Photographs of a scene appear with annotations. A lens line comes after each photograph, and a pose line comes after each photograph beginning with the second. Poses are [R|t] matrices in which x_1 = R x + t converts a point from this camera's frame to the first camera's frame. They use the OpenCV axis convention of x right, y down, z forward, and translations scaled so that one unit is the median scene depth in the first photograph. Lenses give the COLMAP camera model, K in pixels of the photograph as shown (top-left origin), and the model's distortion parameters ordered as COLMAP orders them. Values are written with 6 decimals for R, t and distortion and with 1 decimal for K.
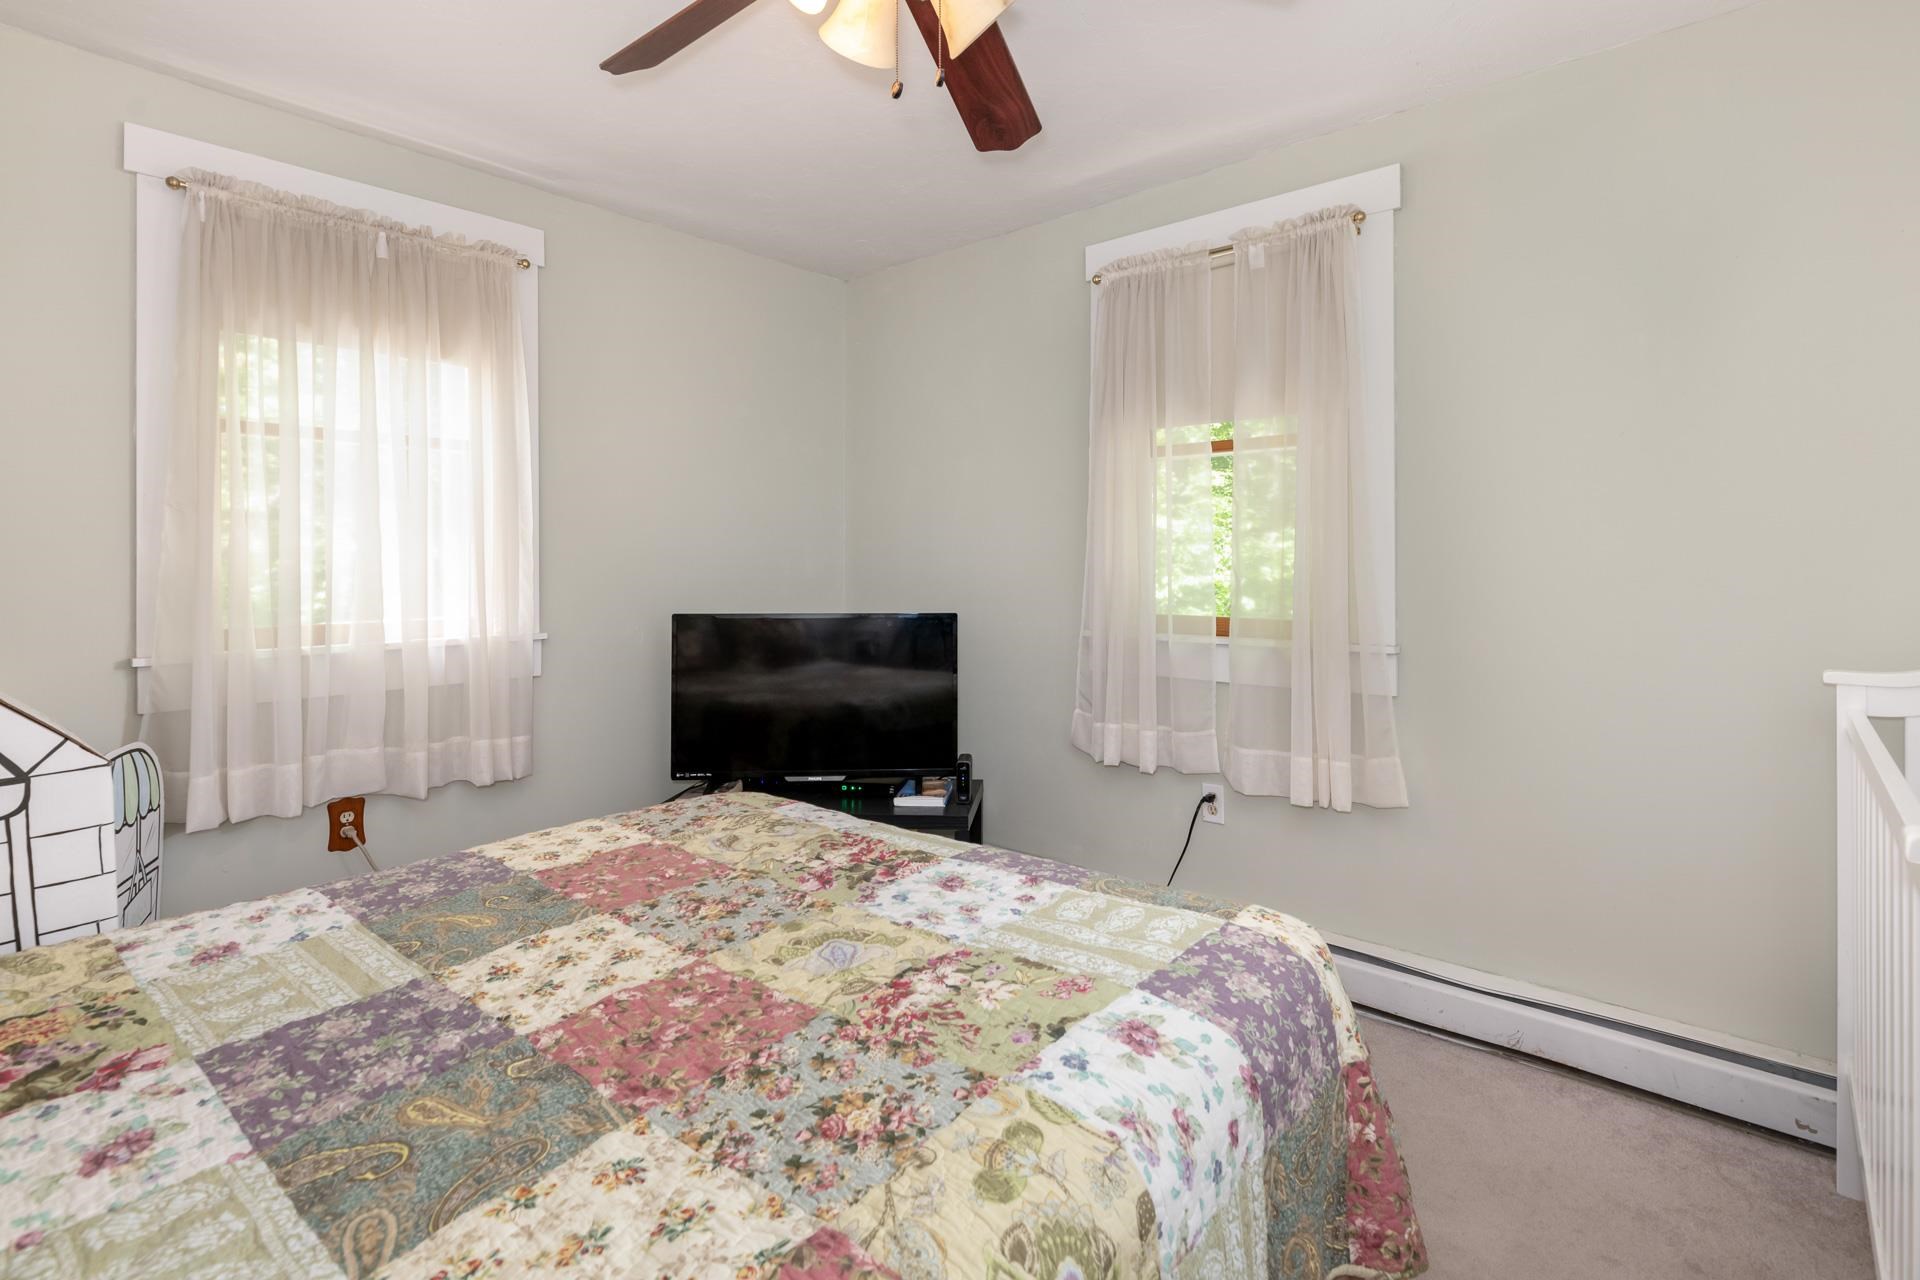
lens RADIAL K [[832.9, 0, 959.5], [0, 832.9, 563.8], [0, 0, 1]] dist [-0.000797, -0.000178]
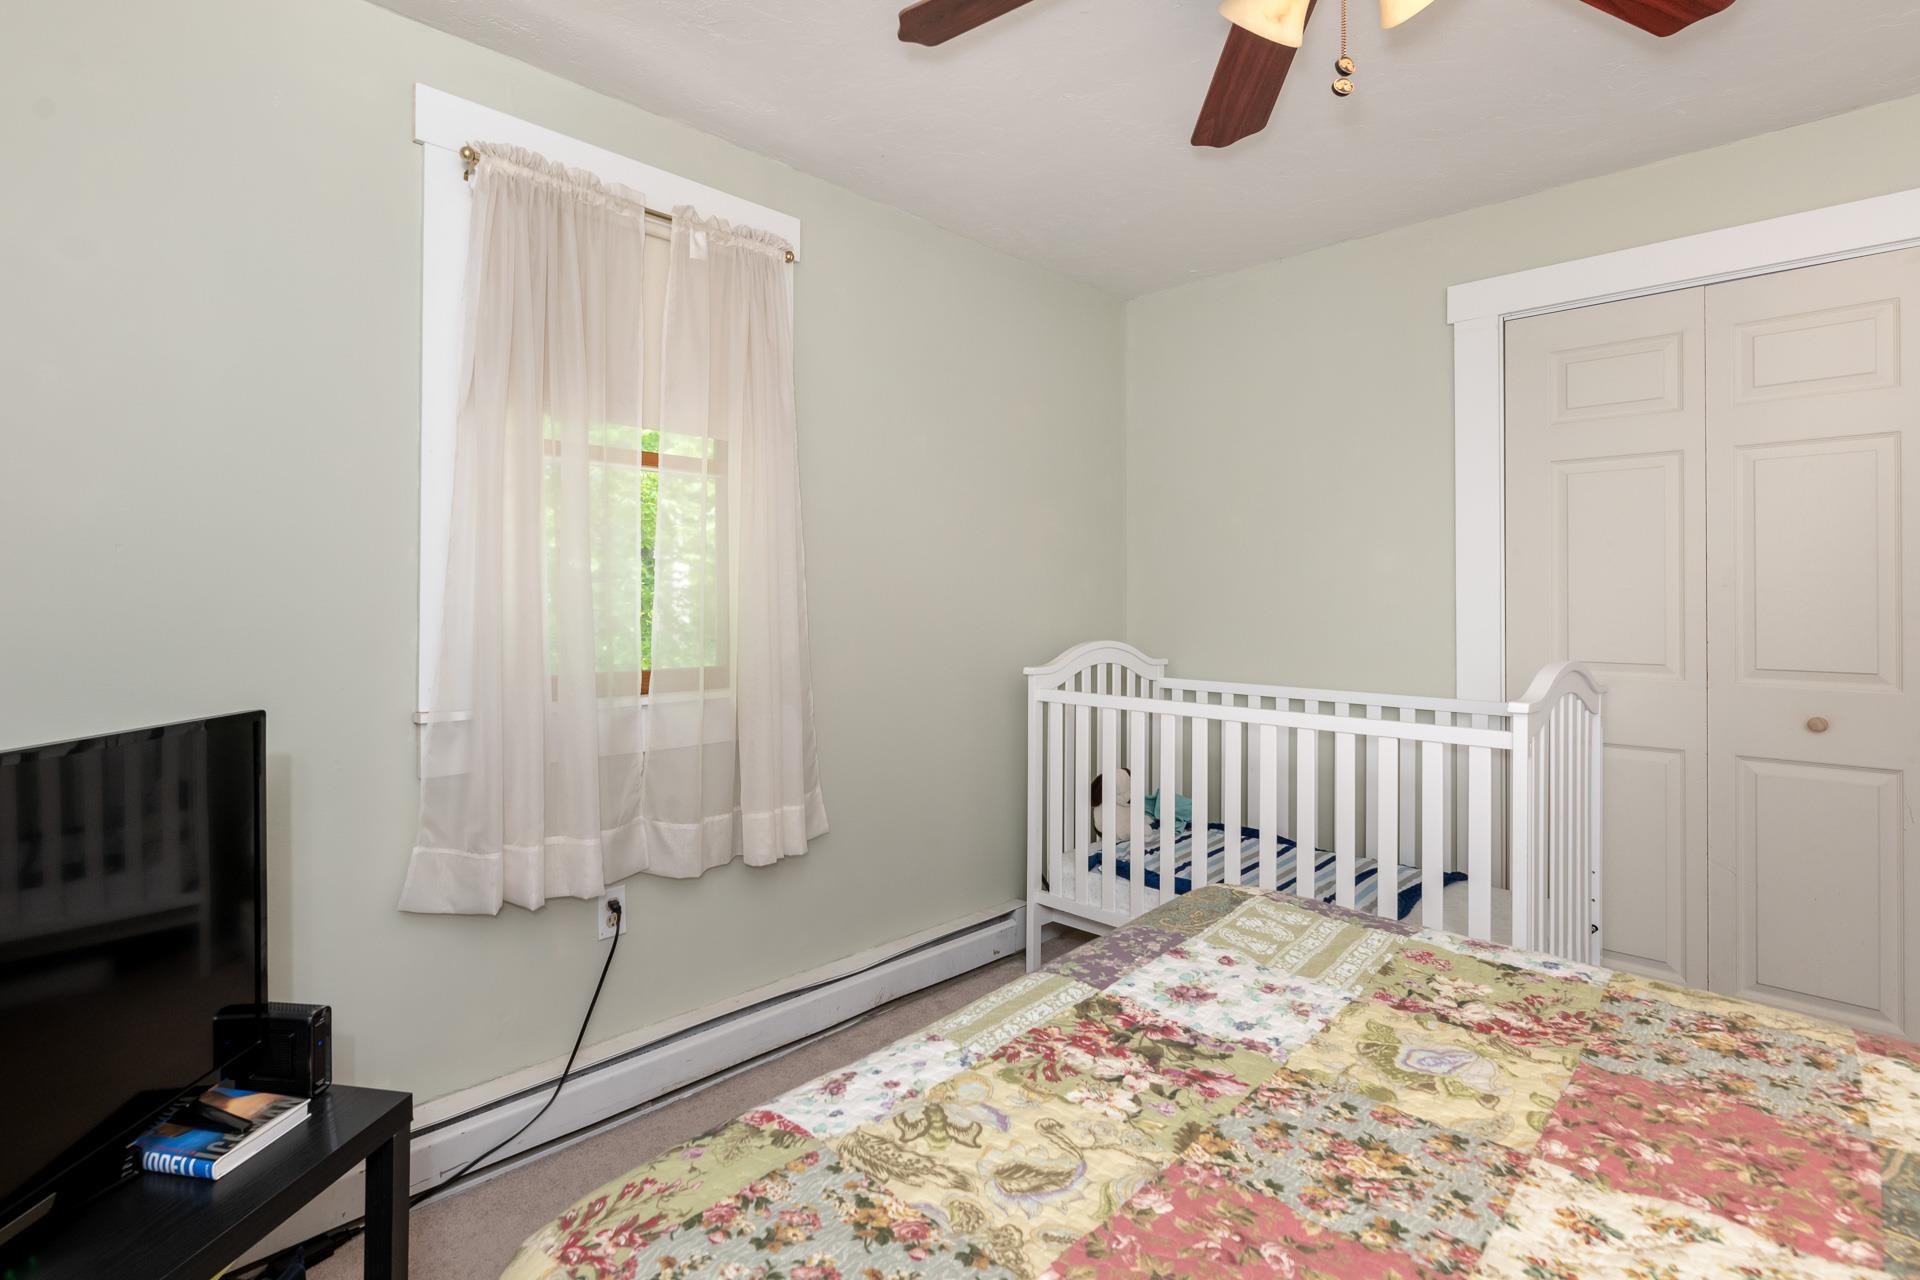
lens RADIAL K [[874.3, 0, 959.1], [0, 874.3, 601.1], [0, 0, 1]] dist [-0.002726, -0.000838]
pose [[0.142196, -0.001809, 0.989837, -1.069313], [-0.000748, 0.999998, 0.001935, -0.011969], [-0.989838, -0.001015, 0.142194, 1.306298]]
